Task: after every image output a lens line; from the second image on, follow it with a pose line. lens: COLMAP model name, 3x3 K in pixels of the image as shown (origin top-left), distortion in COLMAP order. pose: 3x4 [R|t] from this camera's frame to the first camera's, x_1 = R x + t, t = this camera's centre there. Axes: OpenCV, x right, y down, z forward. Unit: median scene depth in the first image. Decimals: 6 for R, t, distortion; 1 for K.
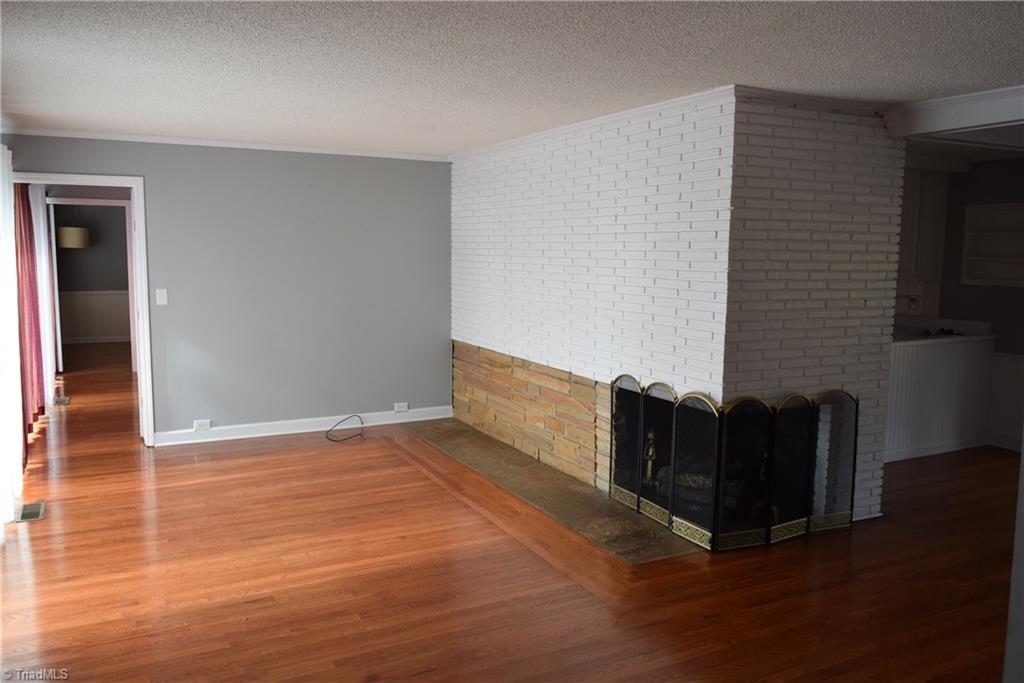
lens RADIAL K [[789.4, 0, 513.7], [0, 789.4, 343.1], [0, 0, 1]] dist [-0.005905, -0.003063]
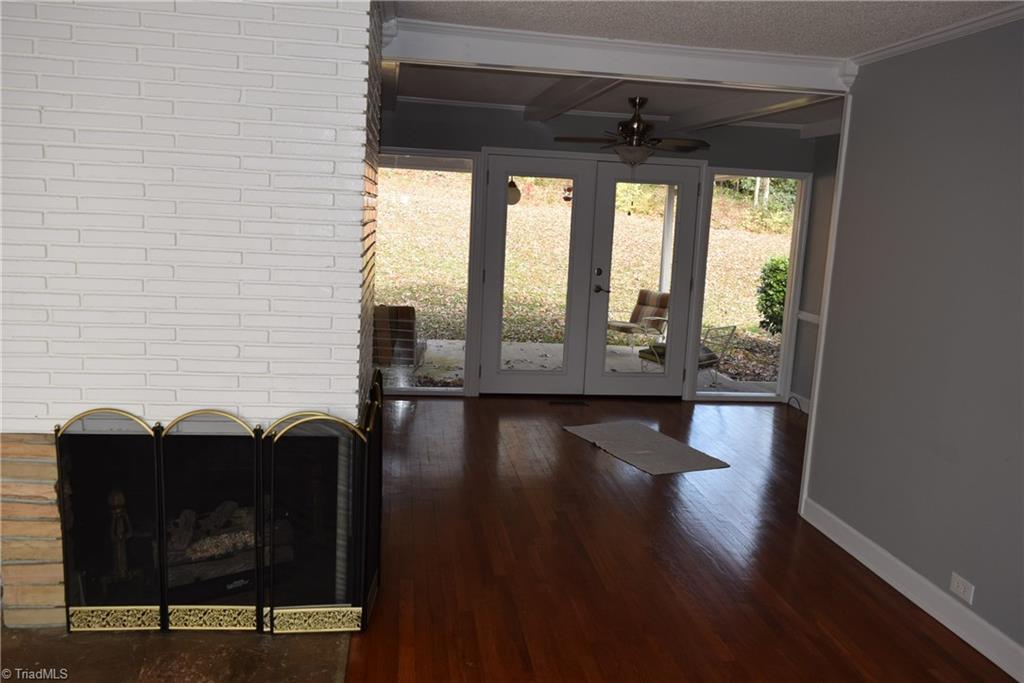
lens RADIAL K [[789.4, 0, 511.4], [0, 789.4, 341.2], [0, 0, 1]] dist [-0.005905, -0.003063]
pose [[0.324287, -0.147591, 0.934374, -0.277608], [0.058498, 0.988992, 0.135916, -0.066742], [-0.944148, 0.010583, 0.329351, 0.556237]]
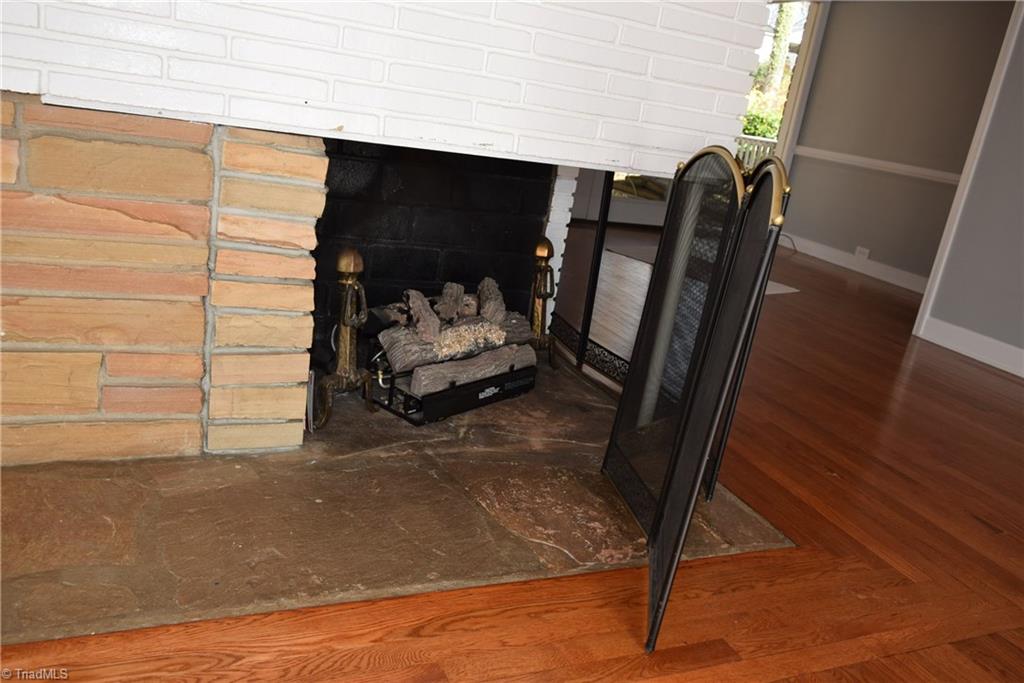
lens RADIAL K [[789.4, 0, 510.3], [0, 789.4, 342.0], [0, 0, 1]] dist [-0.005905, -0.003063]
pose [[0.059211, -0.299827, 0.952154, -0.212133], [-0.040044, 0.952347, 0.302378, 0.034637], [-0.997442, -0.056032, 0.044383, 0.953965]]
